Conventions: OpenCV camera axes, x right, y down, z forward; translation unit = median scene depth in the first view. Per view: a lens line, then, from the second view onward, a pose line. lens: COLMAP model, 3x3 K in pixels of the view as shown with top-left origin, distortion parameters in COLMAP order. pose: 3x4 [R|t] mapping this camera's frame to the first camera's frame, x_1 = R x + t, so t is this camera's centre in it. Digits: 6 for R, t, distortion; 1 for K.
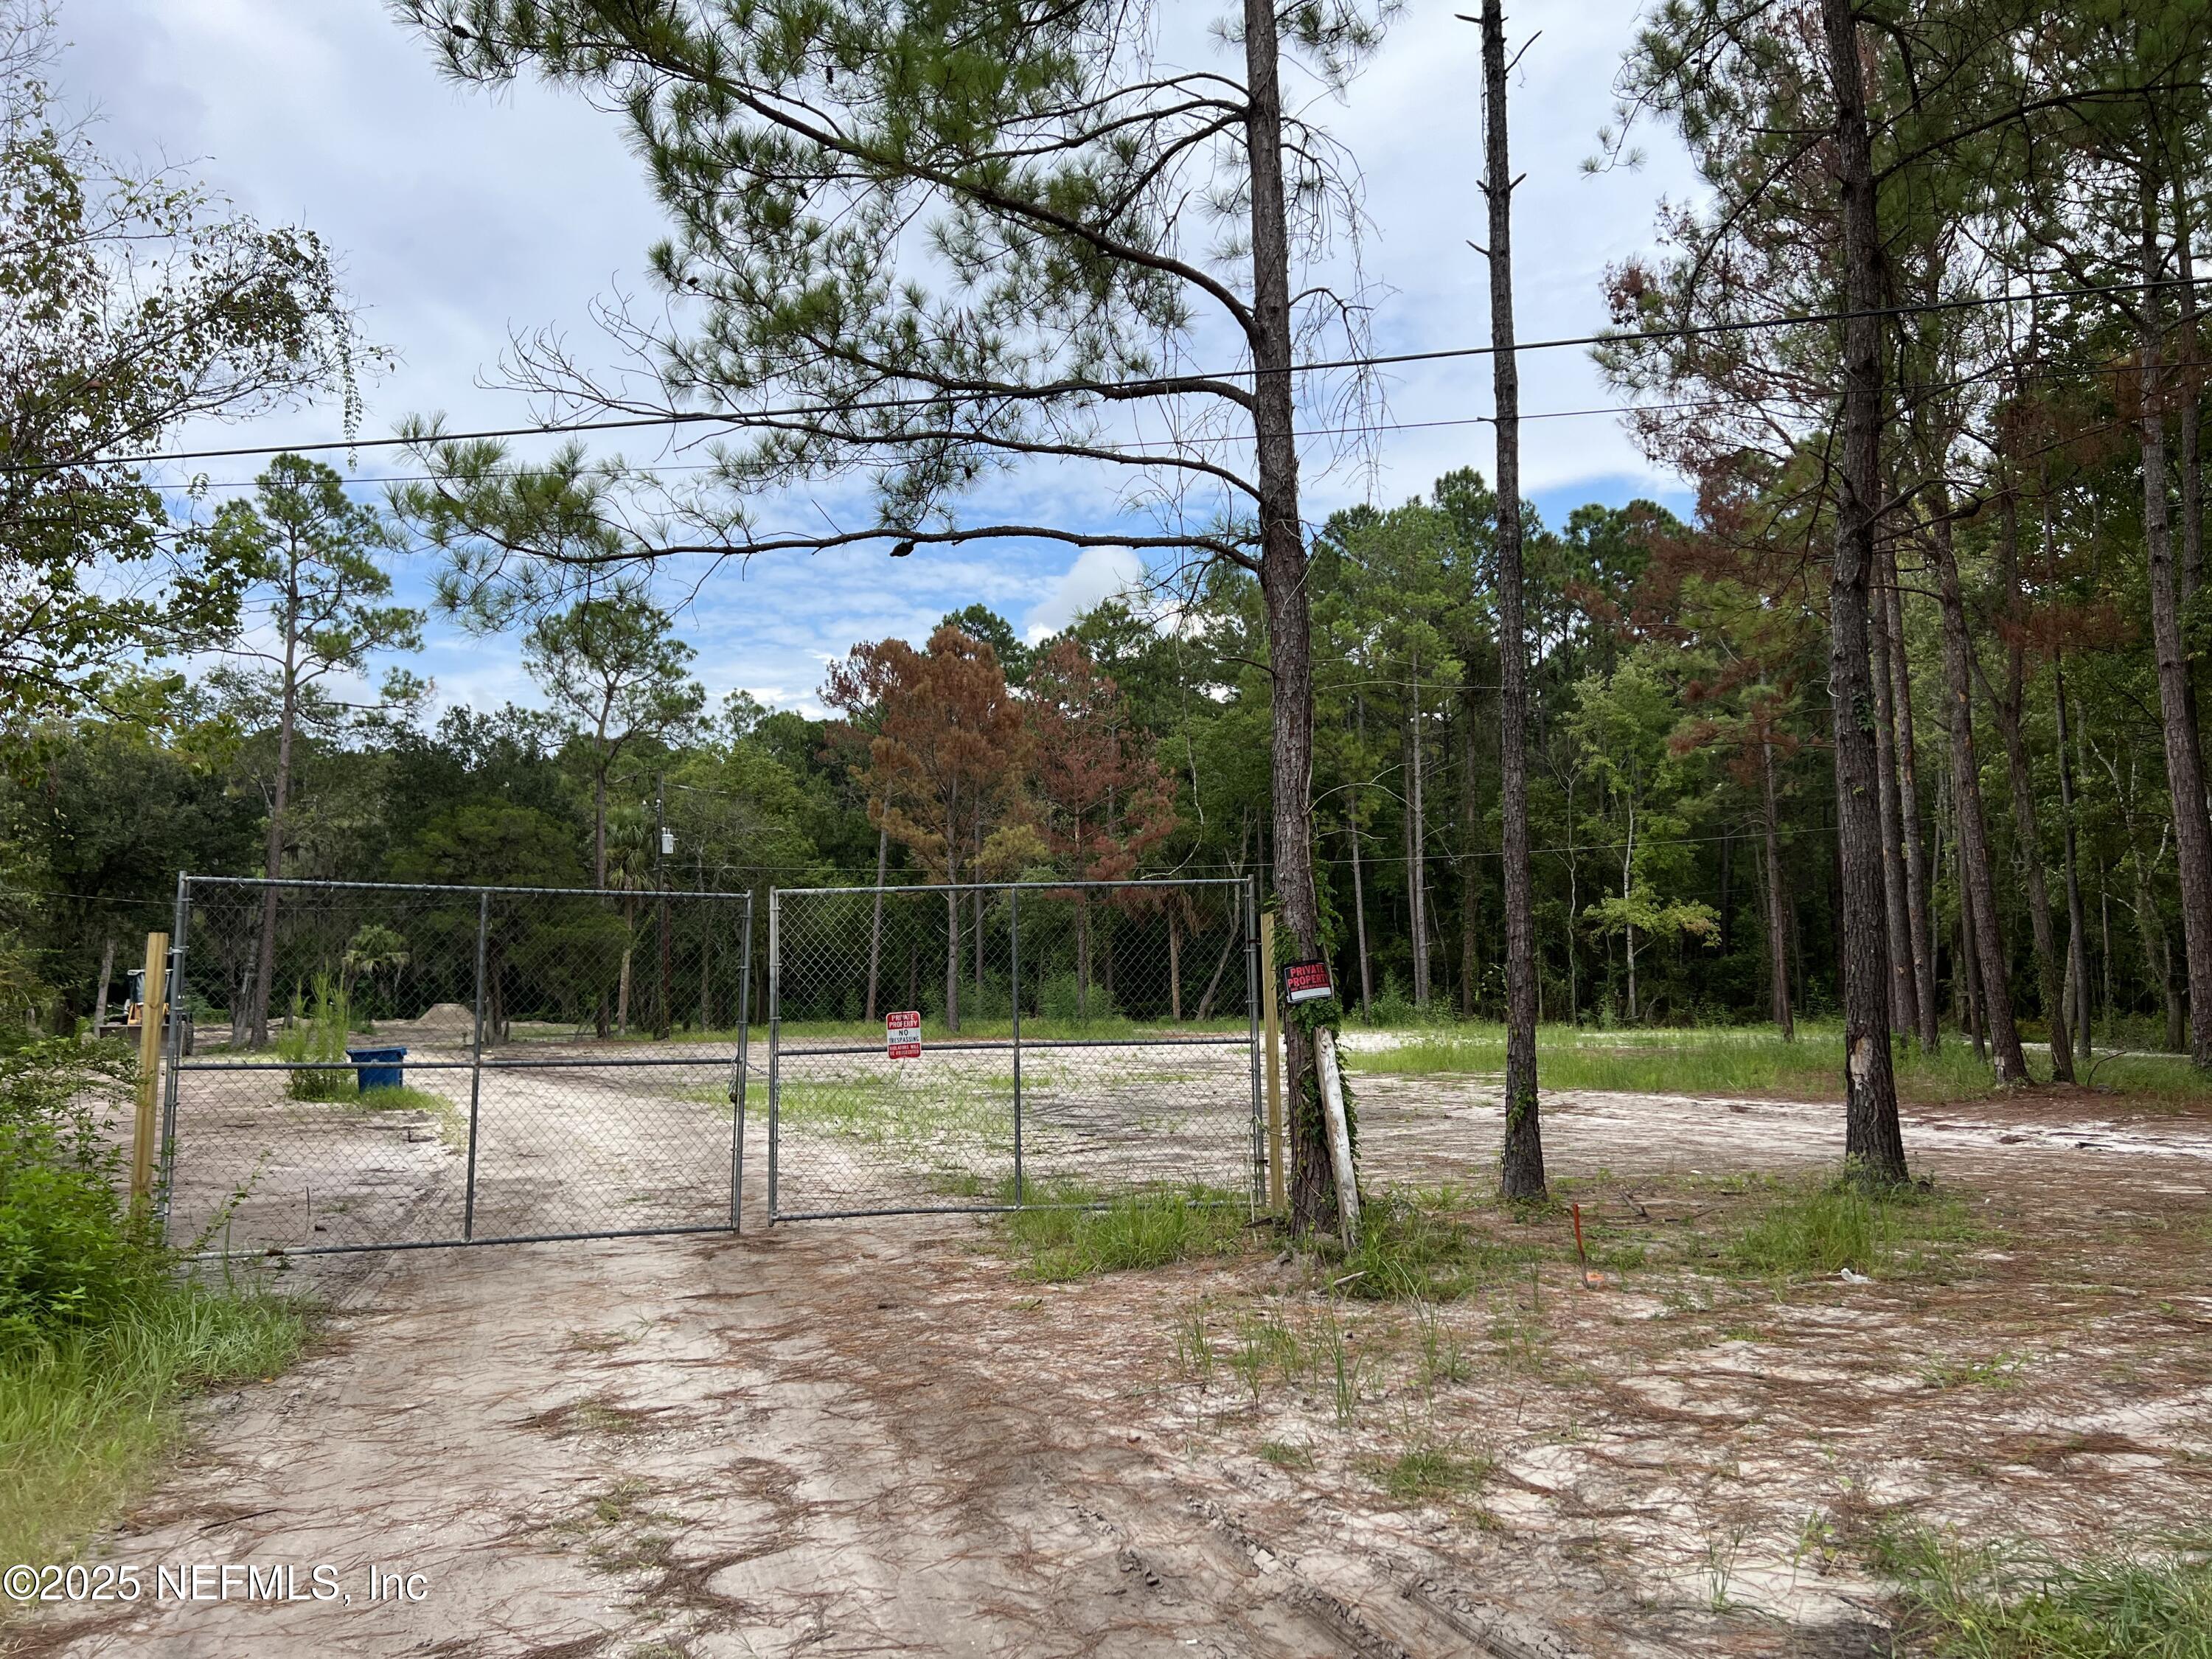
lens RADIAL K [[1650.9, 0, 1117.1], [0, 1650.9, 830.2], [0, 0, 1]] dist [0.059379, -0.069151]
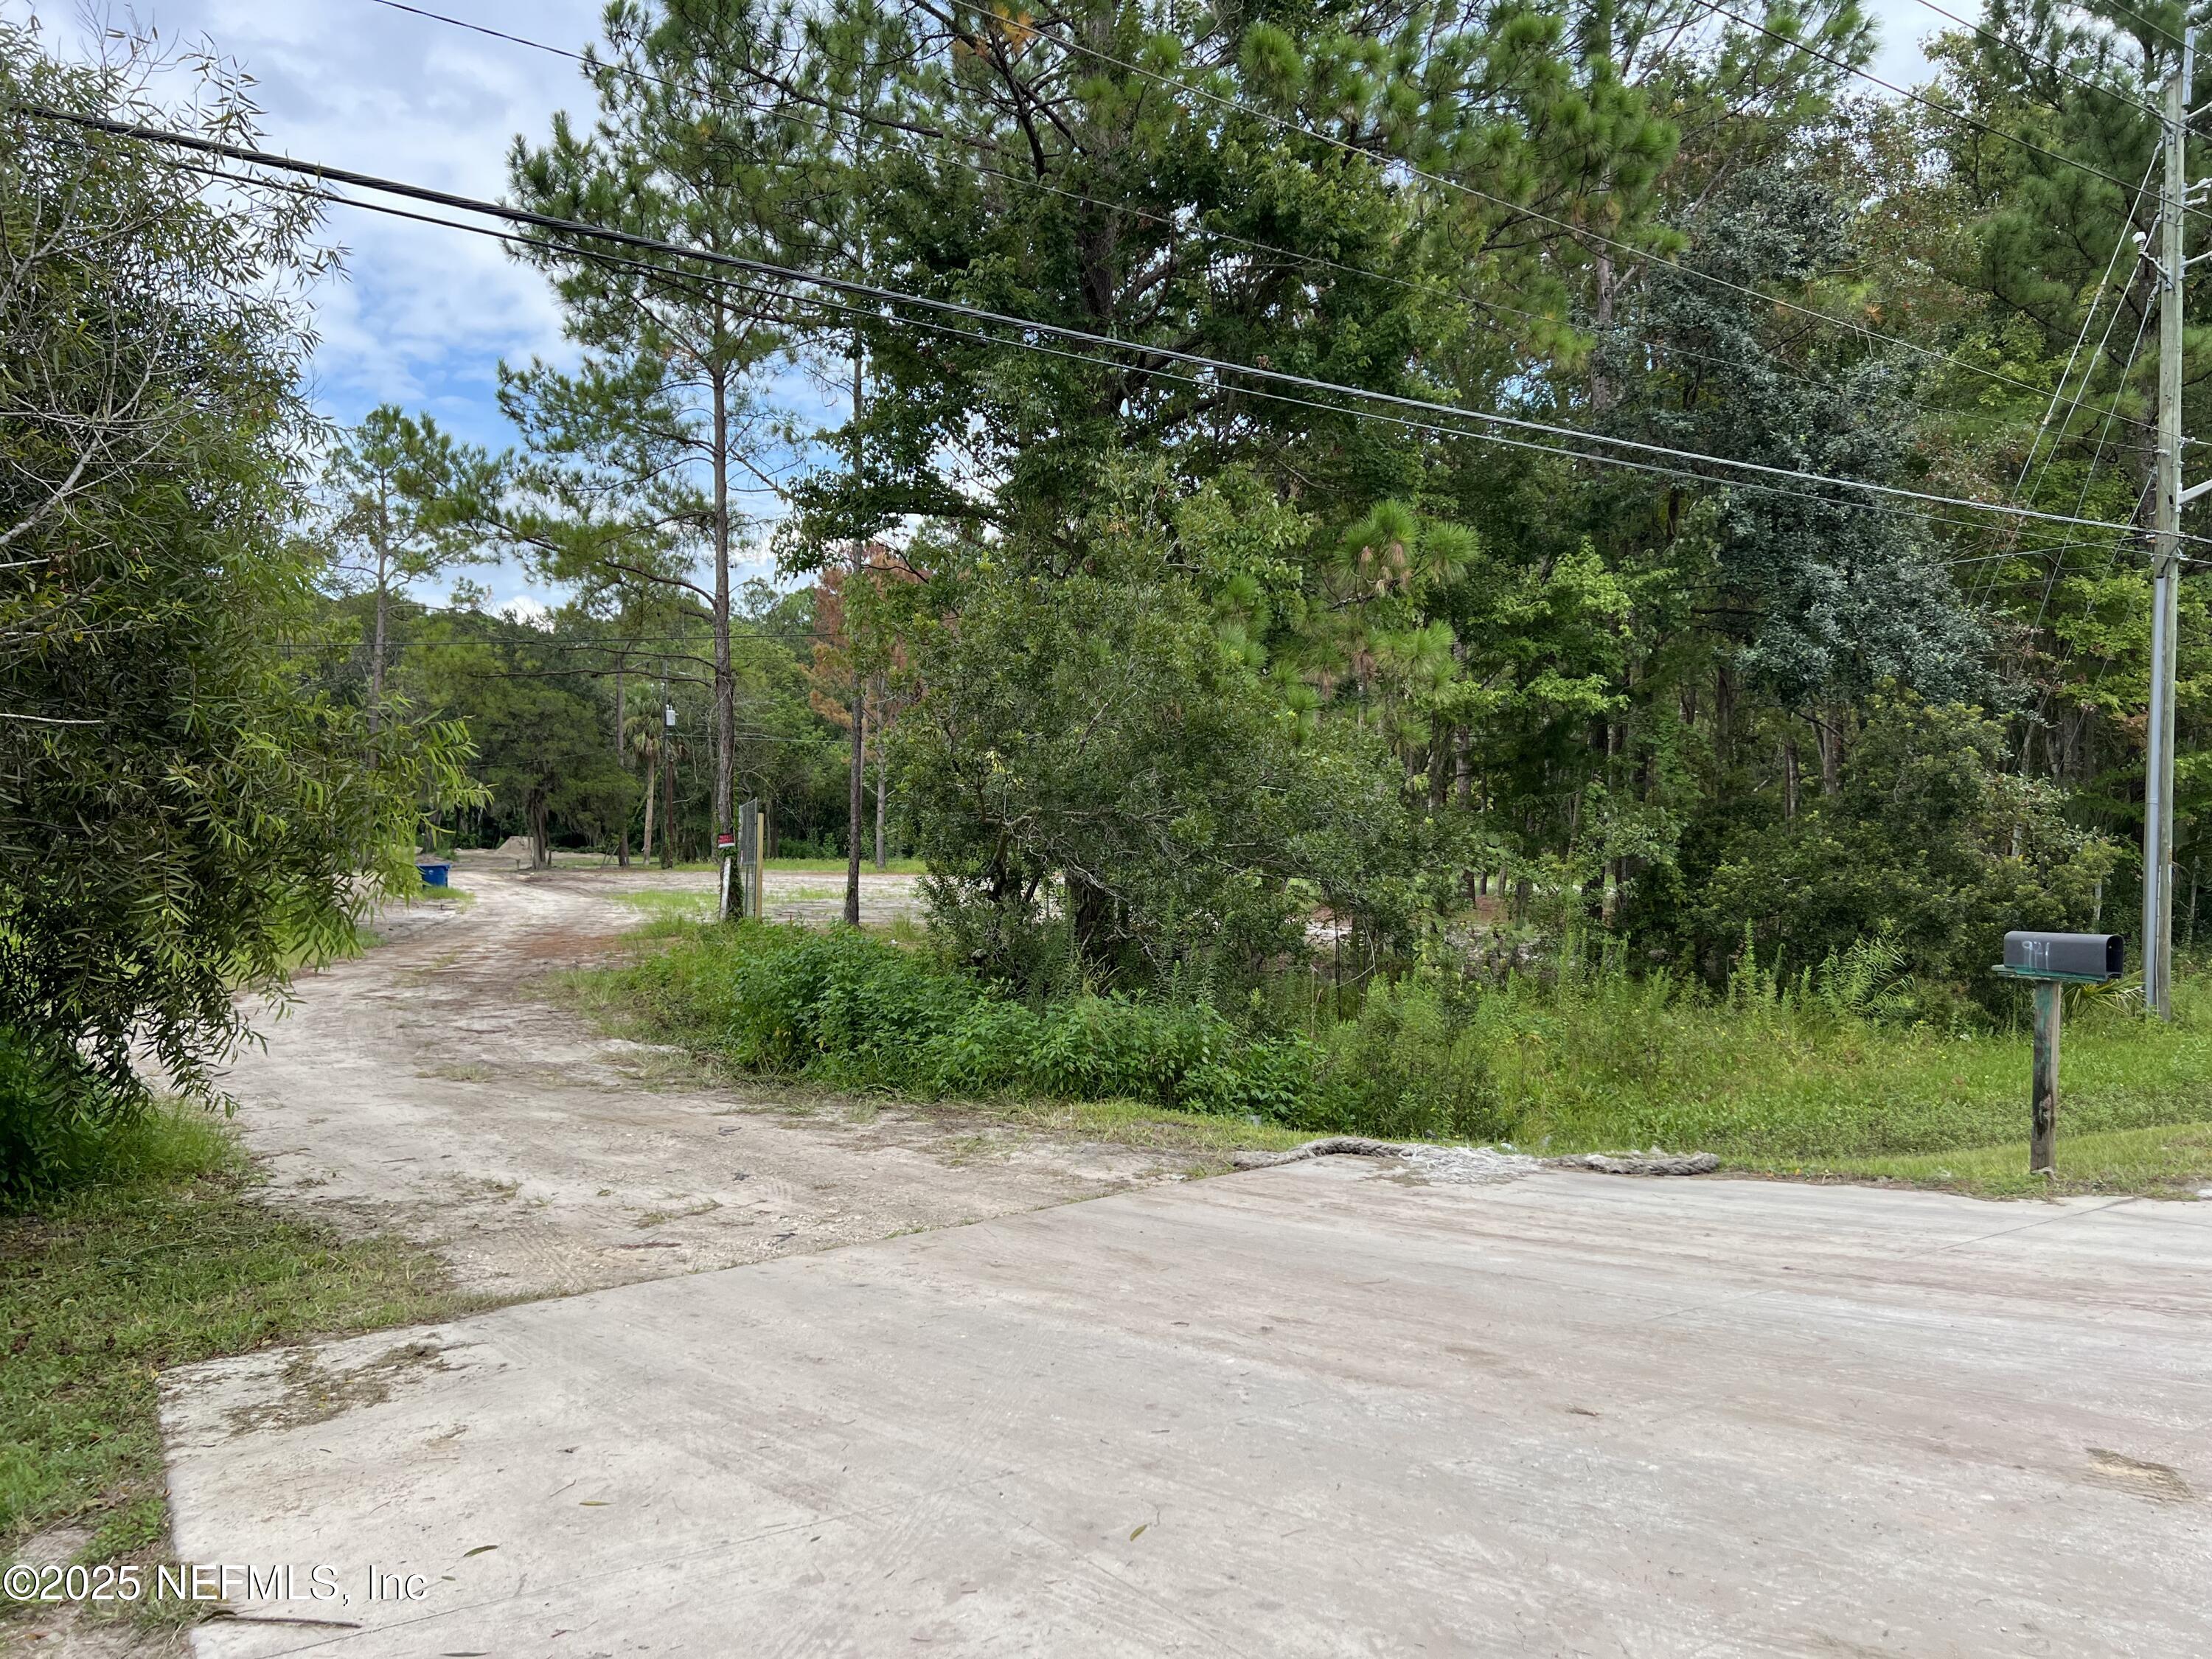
lens RADIAL K [[1650.9, 0, 1103.3], [0, 1650.9, 831.9], [0, 0, 1]] dist [0.059379, -0.069151]
pose [[0.998268, 0.024141, -0.053643, 0.142493], [-0.019114, 0.995546, 0.092317, -0.030530], [0.055632, -0.091132, 0.994284, -0.284233]]
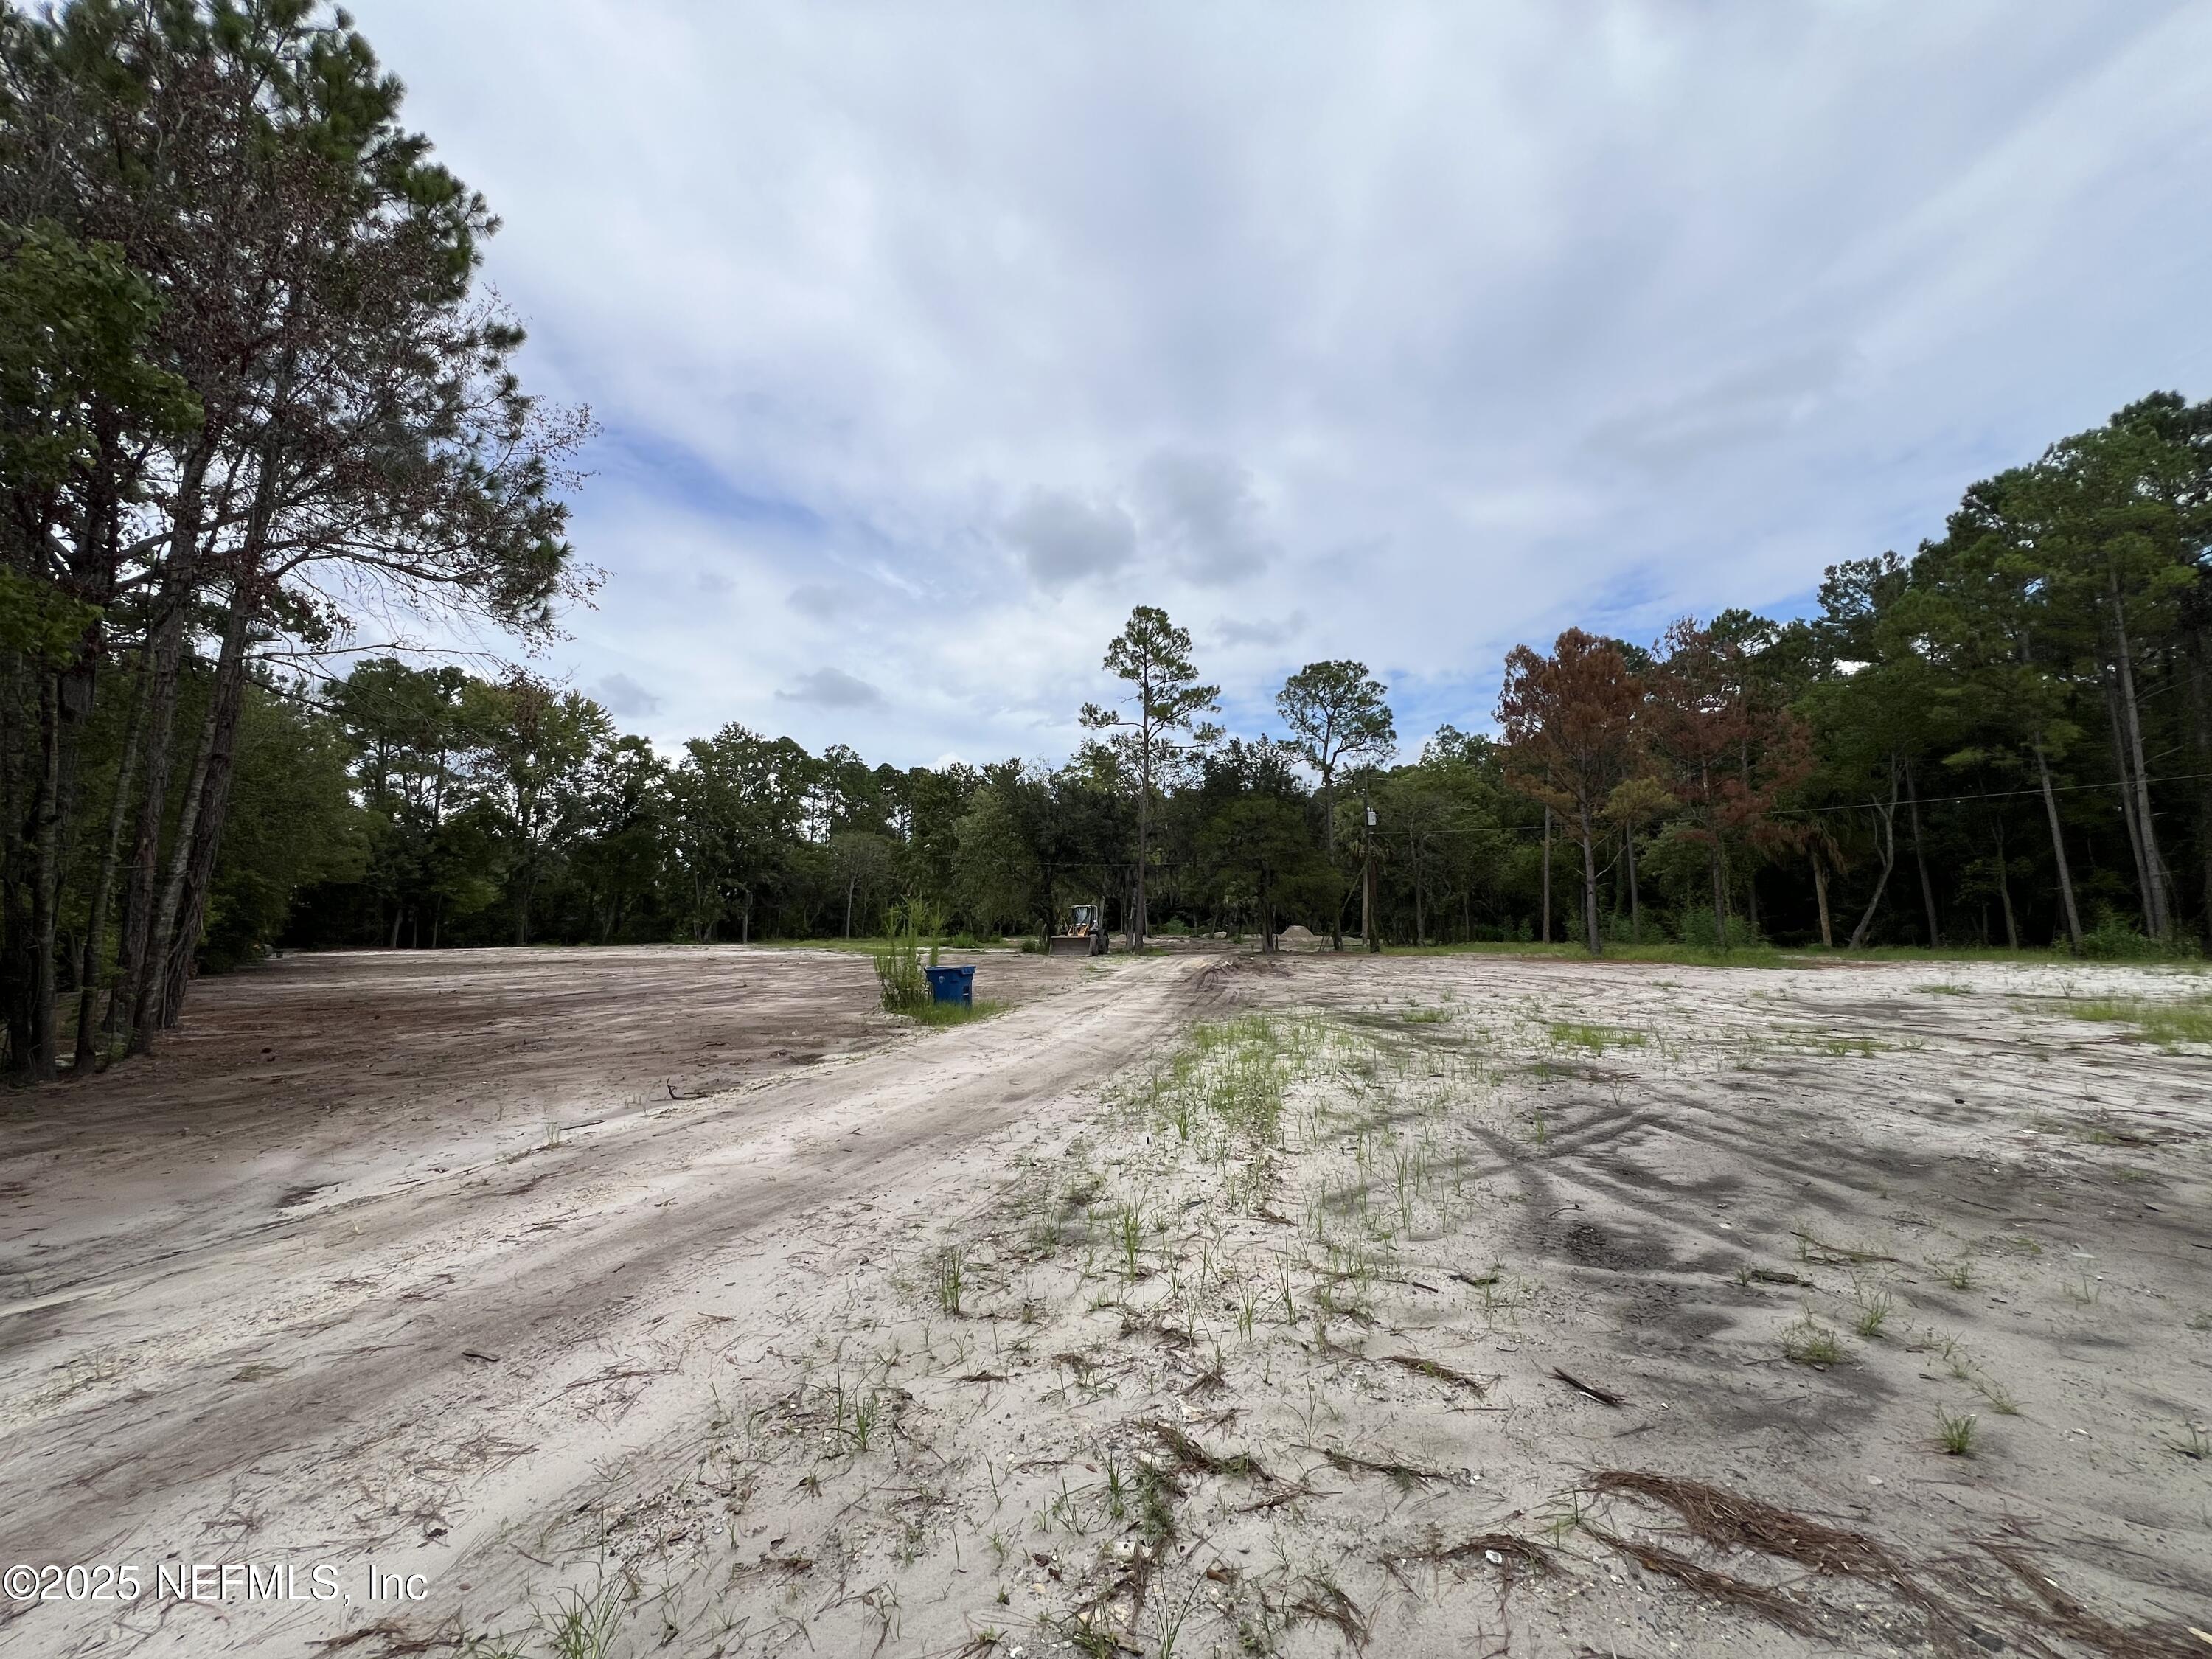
lens RADIAL K [[879.8, 0, 1111.3], [0, 879.8, 822.4], [0, 0, 1]] dist [-0.003114, 0.000447]
pose [[0.804408, -0.061462, -0.590890, 0.003133], [0.053262, 0.998090, -0.031308, 0.024488], [0.591685, -0.006287, 0.806145, 0.247465]]
